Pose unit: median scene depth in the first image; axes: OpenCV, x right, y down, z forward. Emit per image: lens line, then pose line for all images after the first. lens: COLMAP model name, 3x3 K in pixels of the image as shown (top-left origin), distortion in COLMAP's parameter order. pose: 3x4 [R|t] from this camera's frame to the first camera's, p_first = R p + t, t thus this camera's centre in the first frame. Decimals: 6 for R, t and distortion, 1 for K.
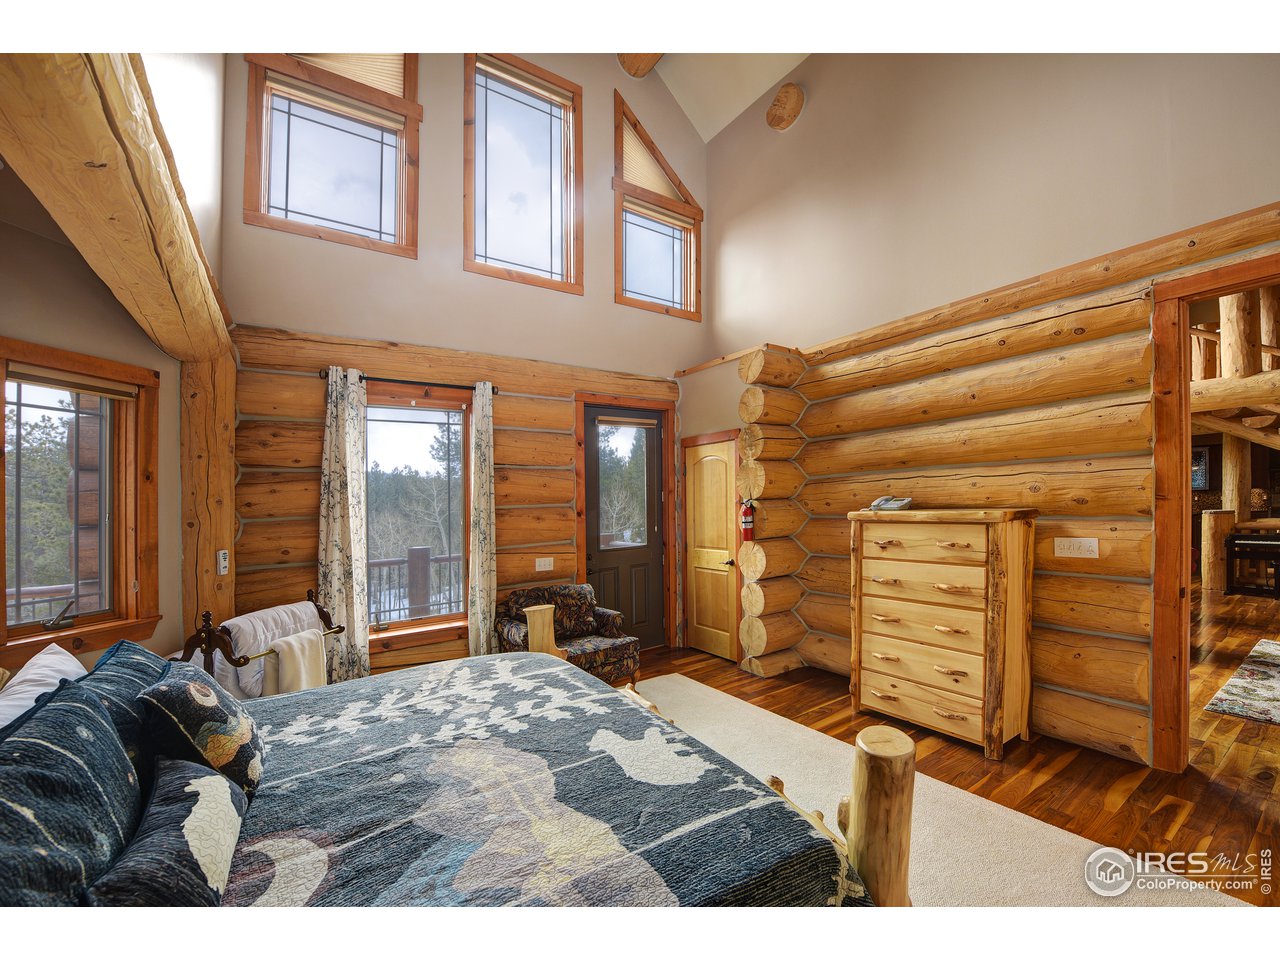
lens RADIAL K [[523.0, 0, 639.8], [0, 523.0, 492.8], [0, 0, 1]] dist [-0.031913, -0.000120]
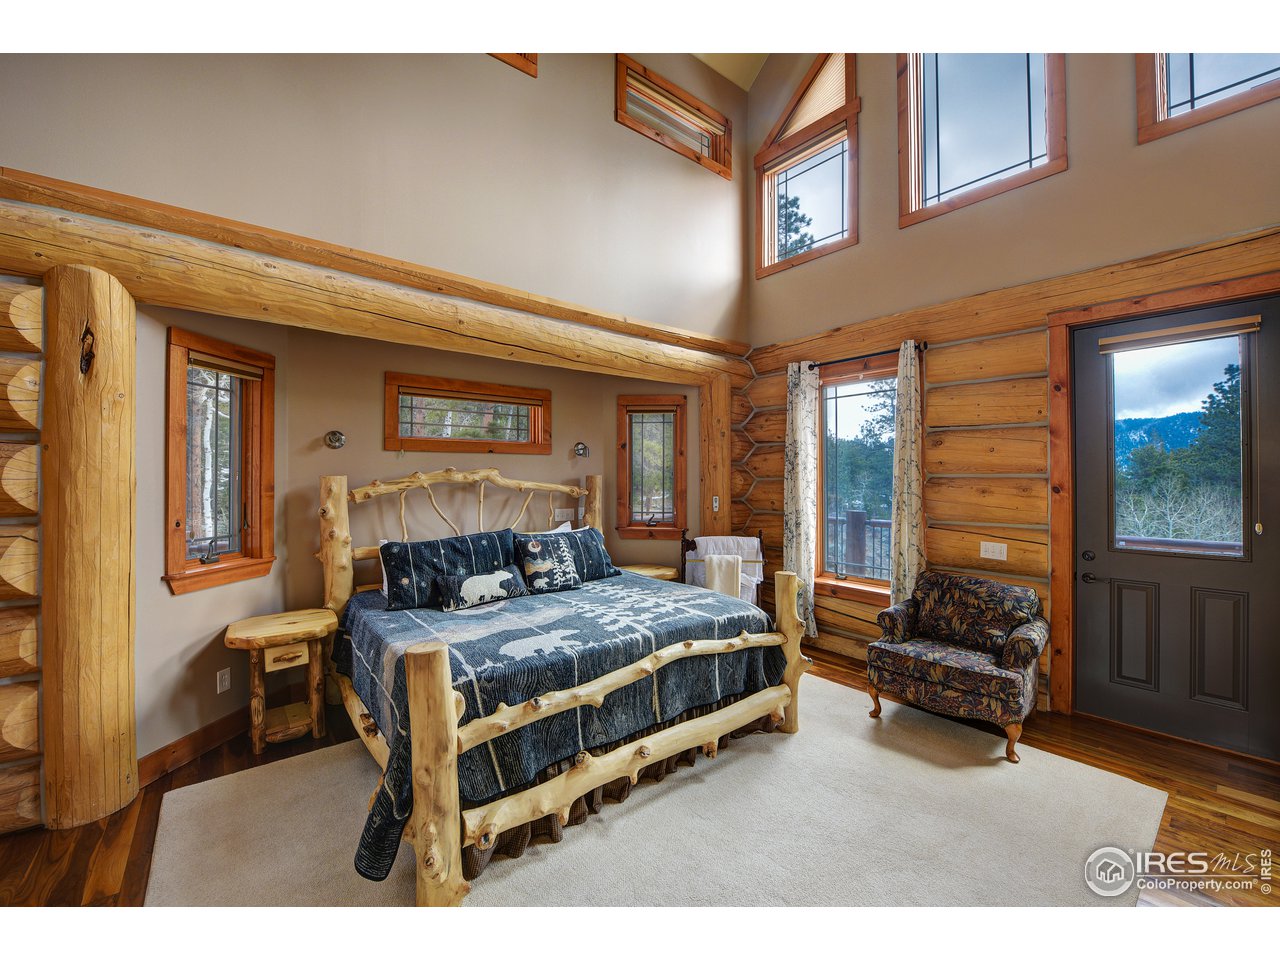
lens RADIAL K [[520.8, 0, 641.7], [0, 520.8, 454.8], [0, 0, 1]] dist [-0.000622, -0.000161]
pose [[0.084005, -0.003767, -0.996458, 0.611104], [0.018004, 0.999835, -0.002262, -0.016138], [0.996303, -0.017750, 0.084059, 0.457913]]
